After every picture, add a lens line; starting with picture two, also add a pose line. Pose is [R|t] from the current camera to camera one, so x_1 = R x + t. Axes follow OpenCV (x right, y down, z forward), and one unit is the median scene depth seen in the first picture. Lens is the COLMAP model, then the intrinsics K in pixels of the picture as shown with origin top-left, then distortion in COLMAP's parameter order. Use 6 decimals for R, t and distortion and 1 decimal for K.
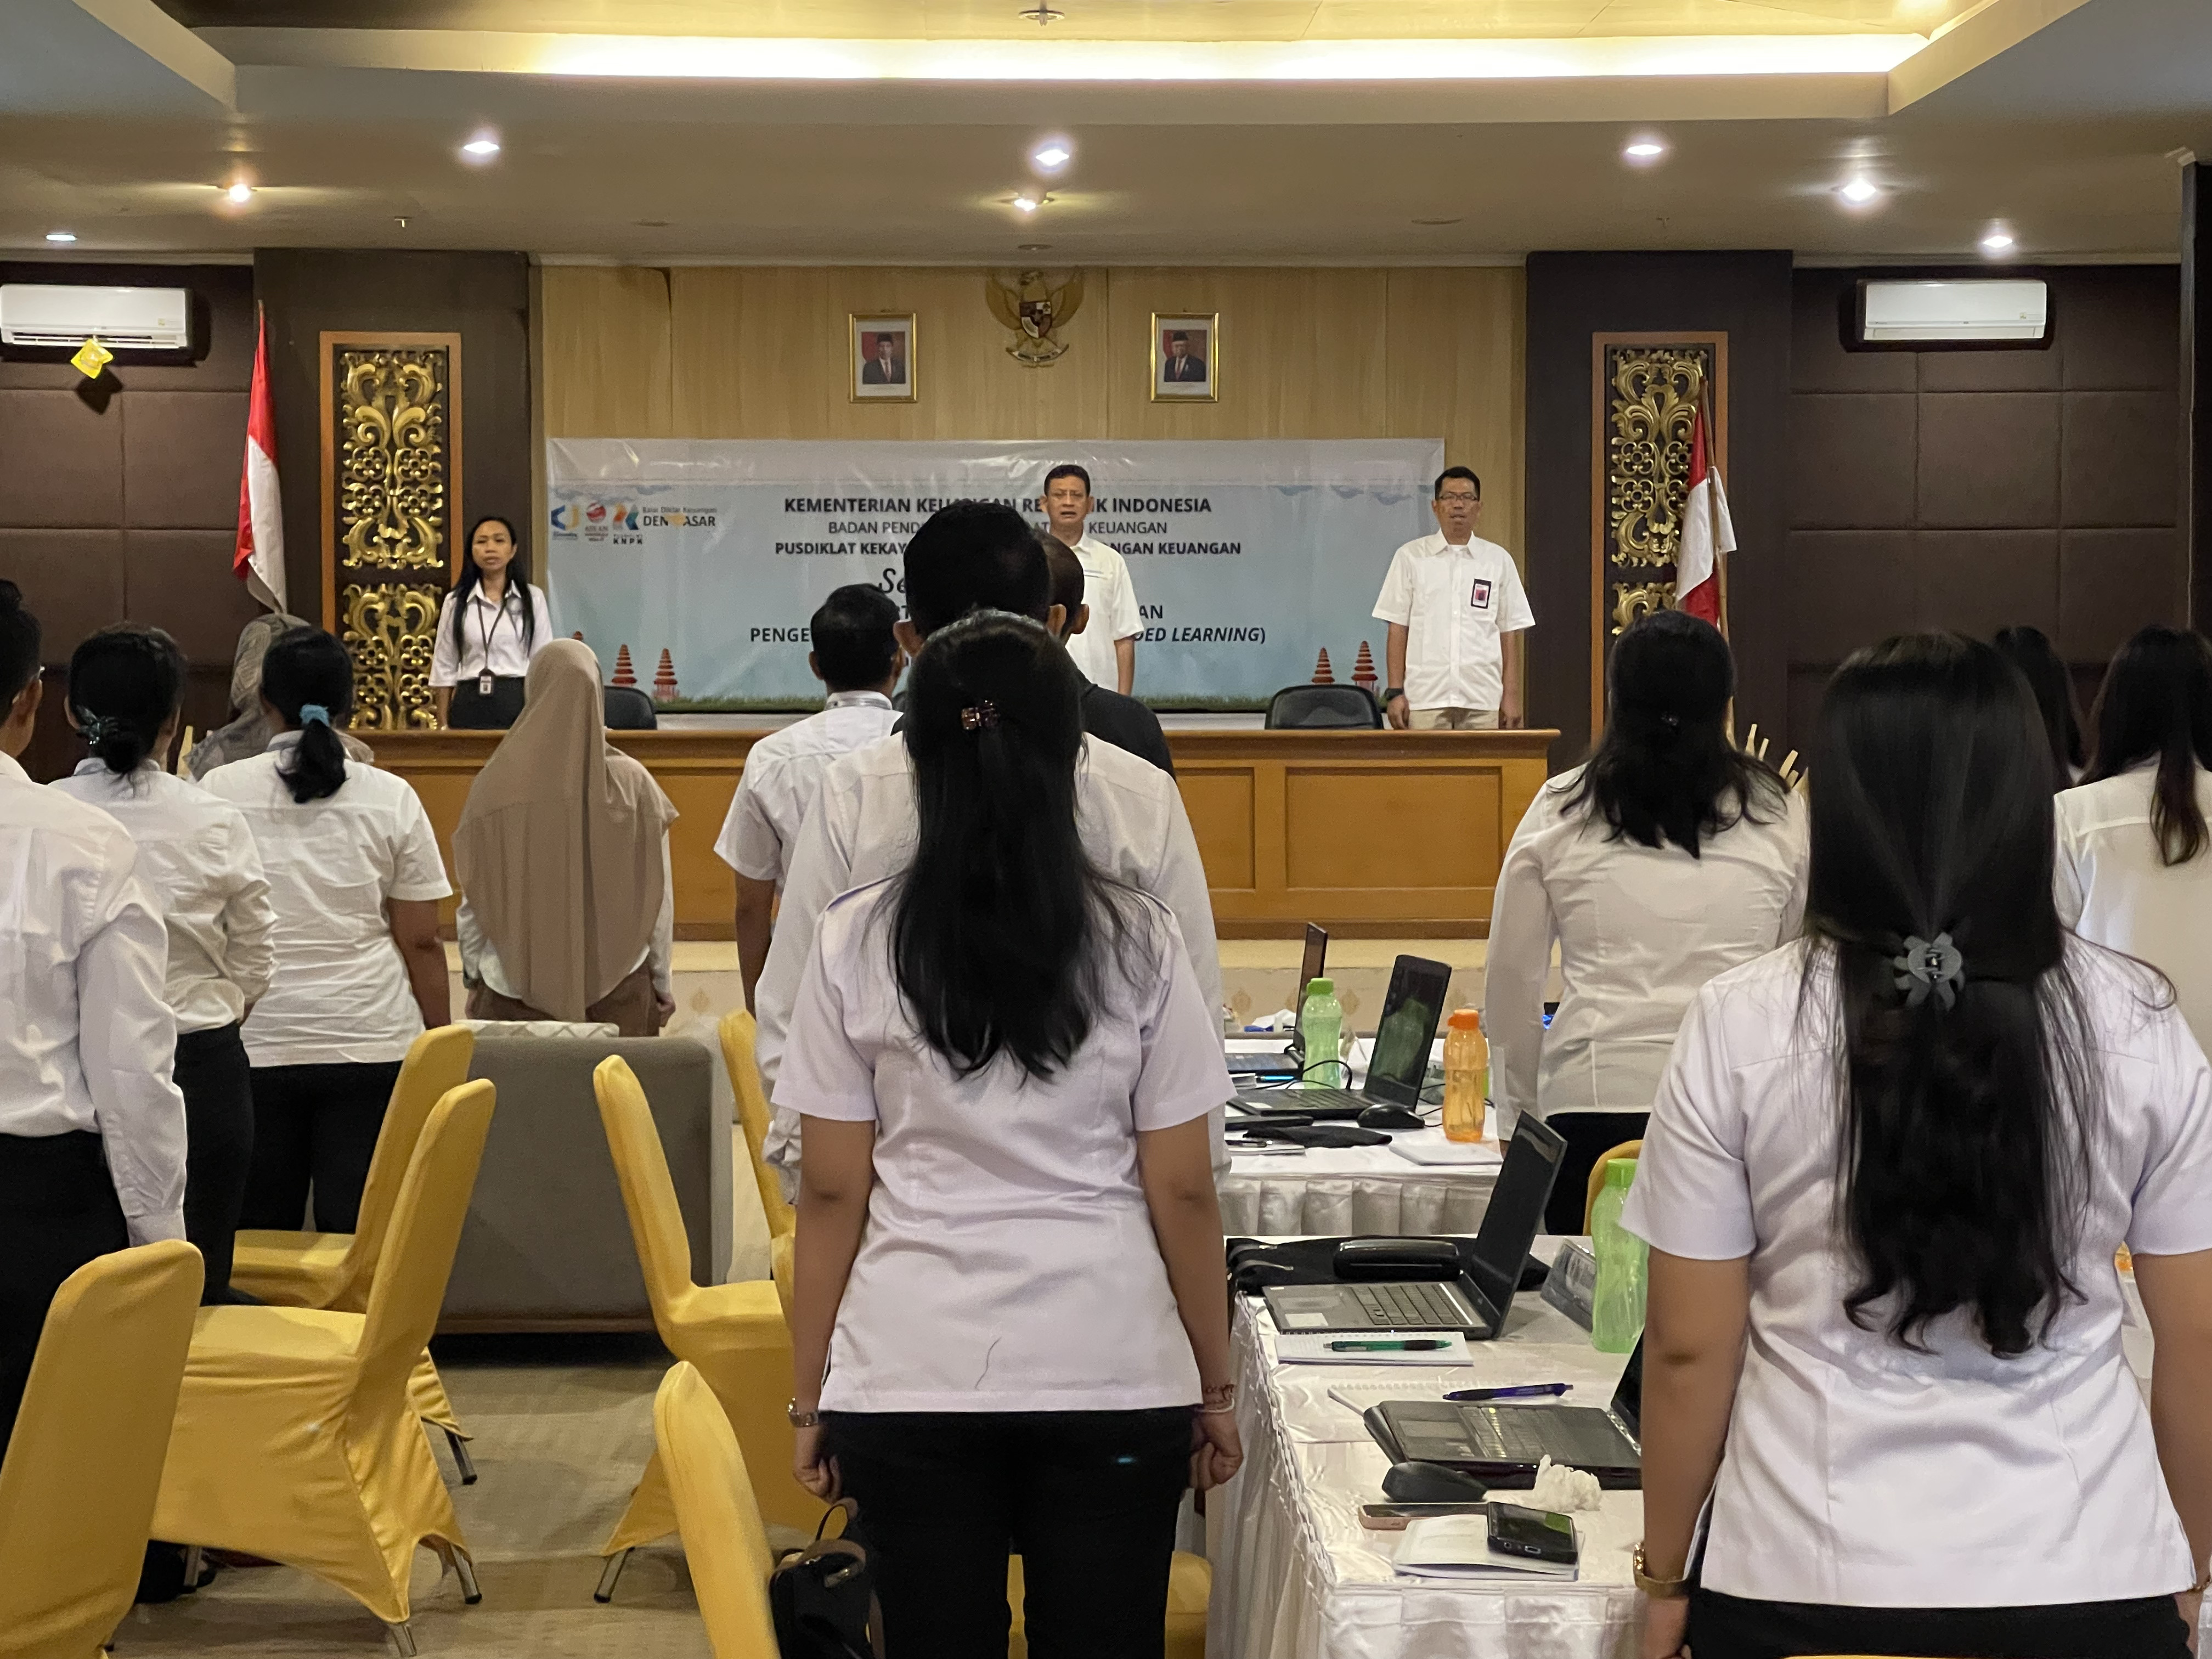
lens RADIAL K [[4436.0, 0, 1105.6], [0, 4436.0, 831.1], [0, 0, 1]] dist [0.273281, 0.000000]
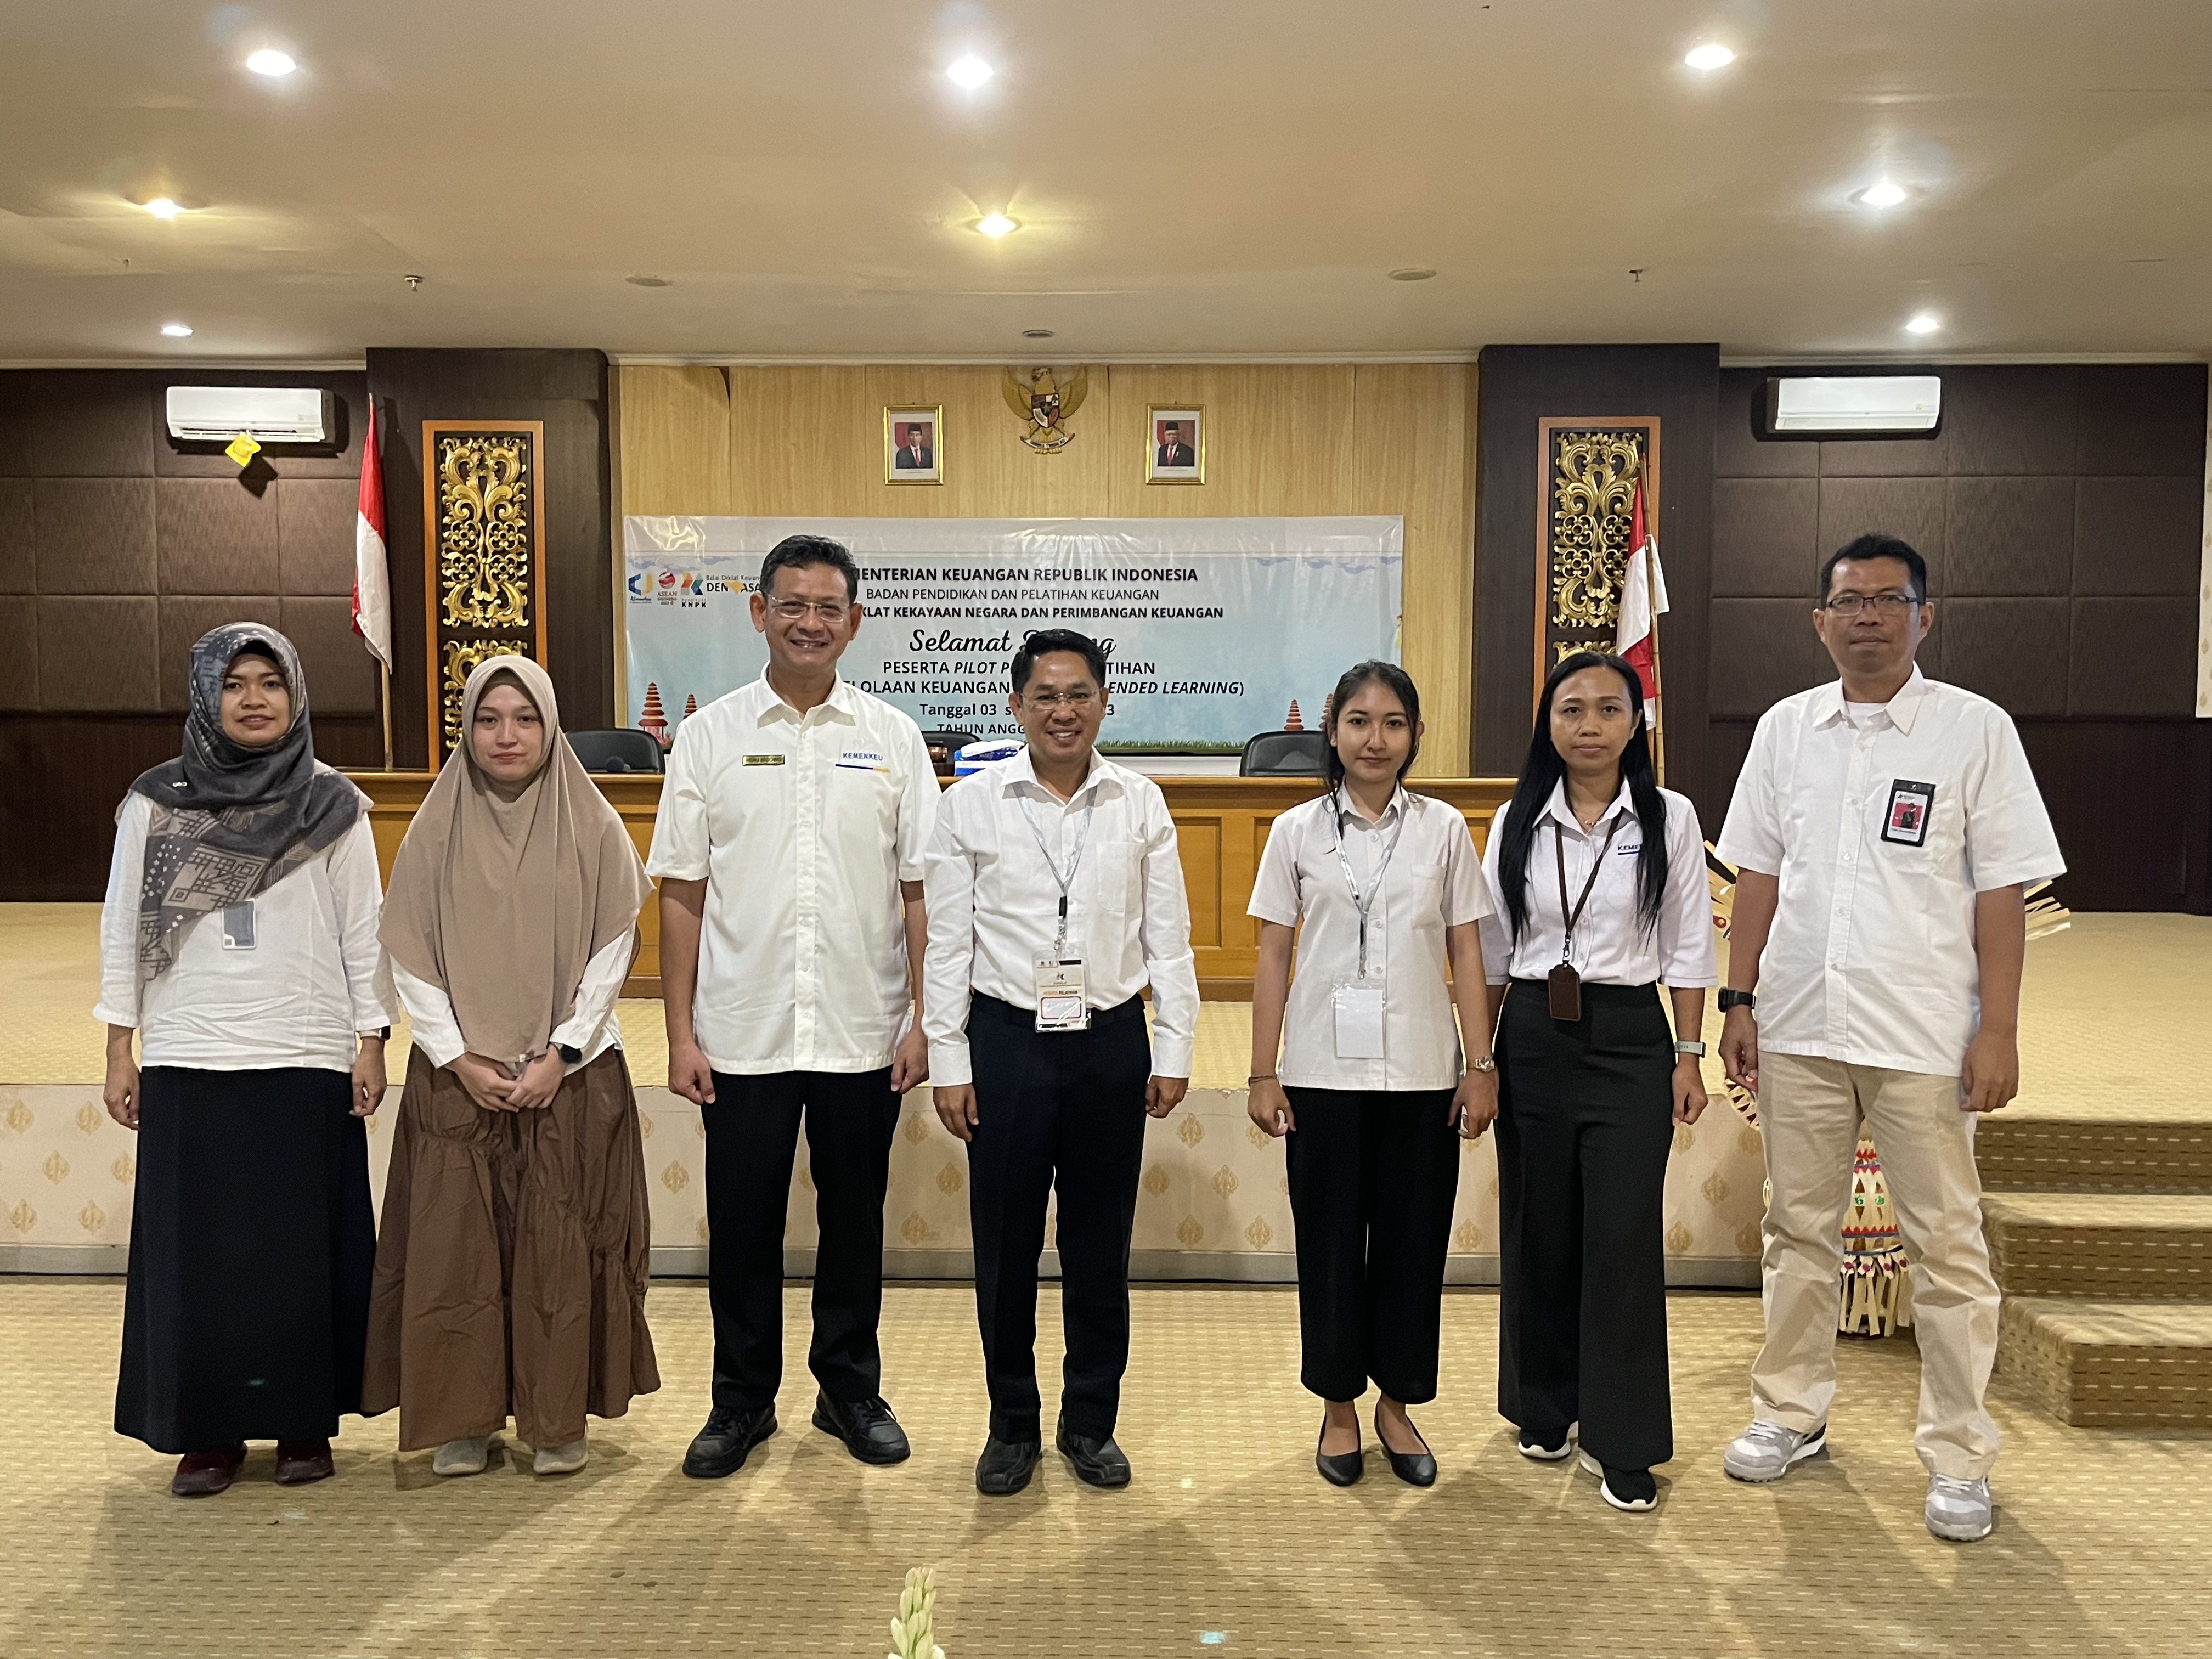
lens RADIAL K [[1879.0, 0, 1085.4], [0, 1879.0, 895.0], [0, 0, 1]] dist [0.044510, -0.045884]
pose [[0.998210, 0.010146, -0.058932, 0.024647], [-0.006904, 0.998465, 0.054957, -0.017297], [0.059399, -0.054452, 0.996748, 0.515003]]
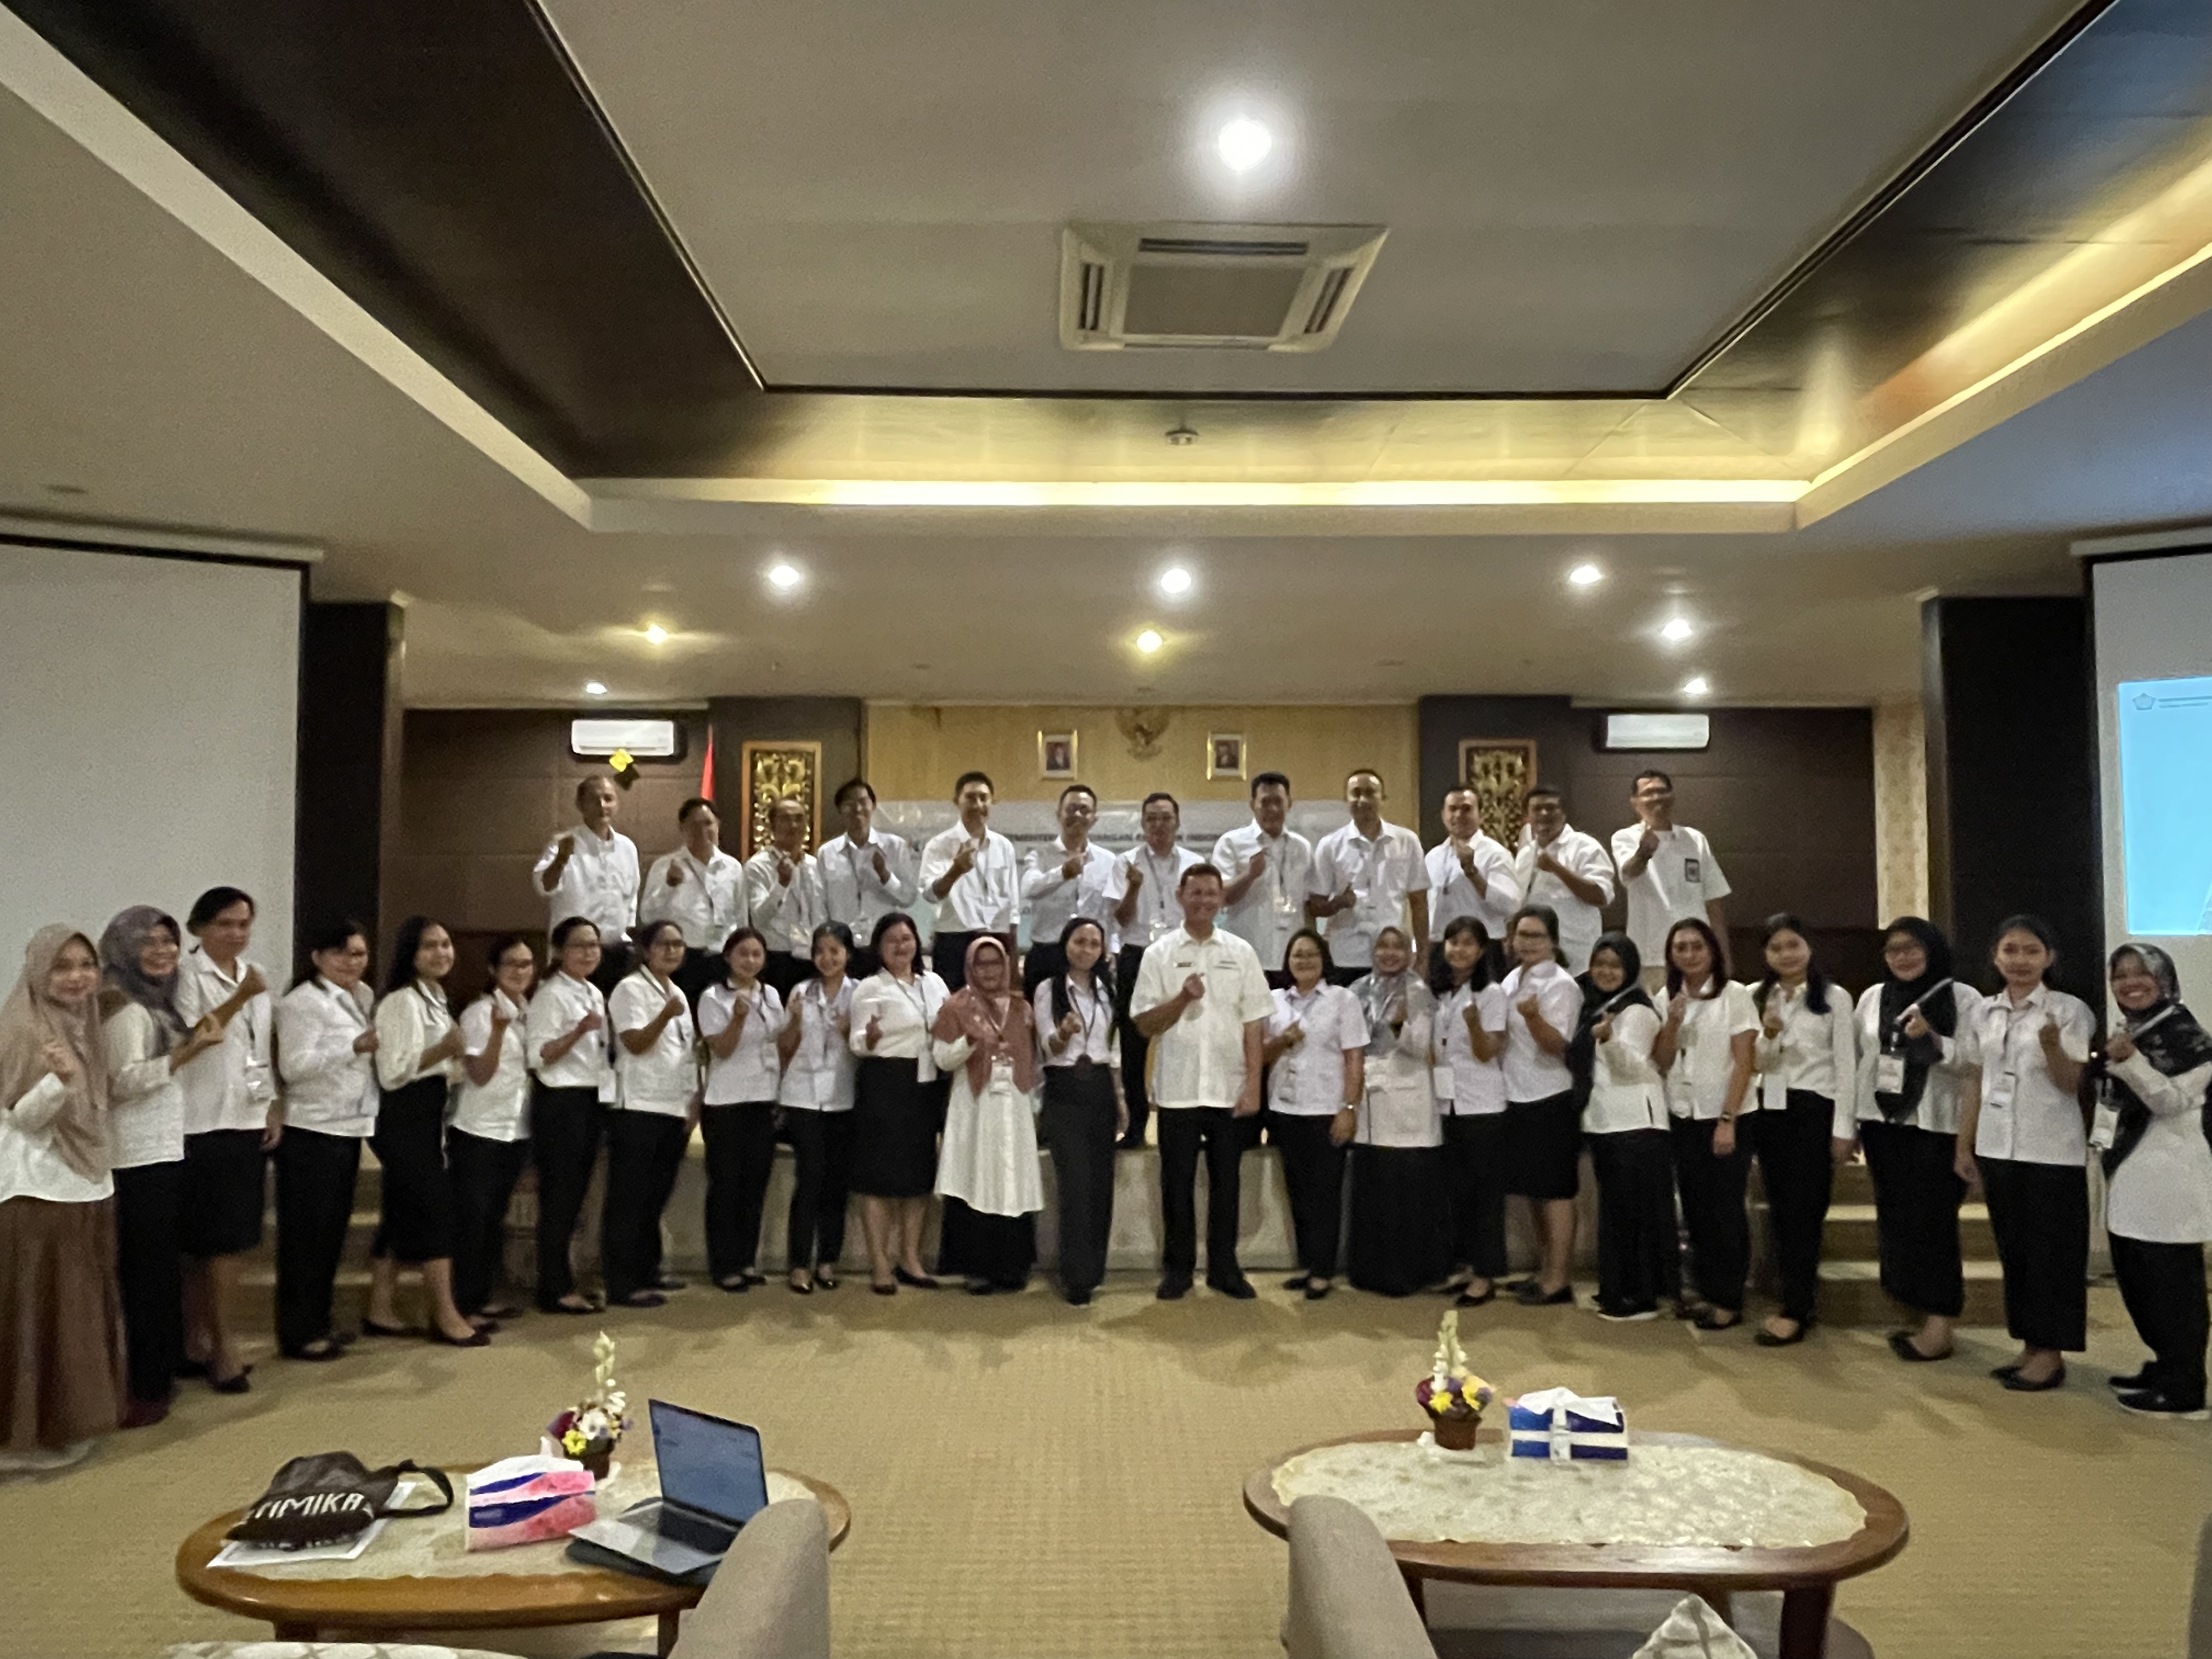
lens RADIAL K [[1508.6, 0, 1097.1], [0, 1508.6, 911.5], [0, 0, 1]] dist [0.012566, 0.001408]
pose [[0.999738, -0.000608, -0.022884, -0.020534], [-0.000412, 0.999007, -0.044557, -0.017296], [0.022888, 0.044555, 0.998745, 0.403601]]
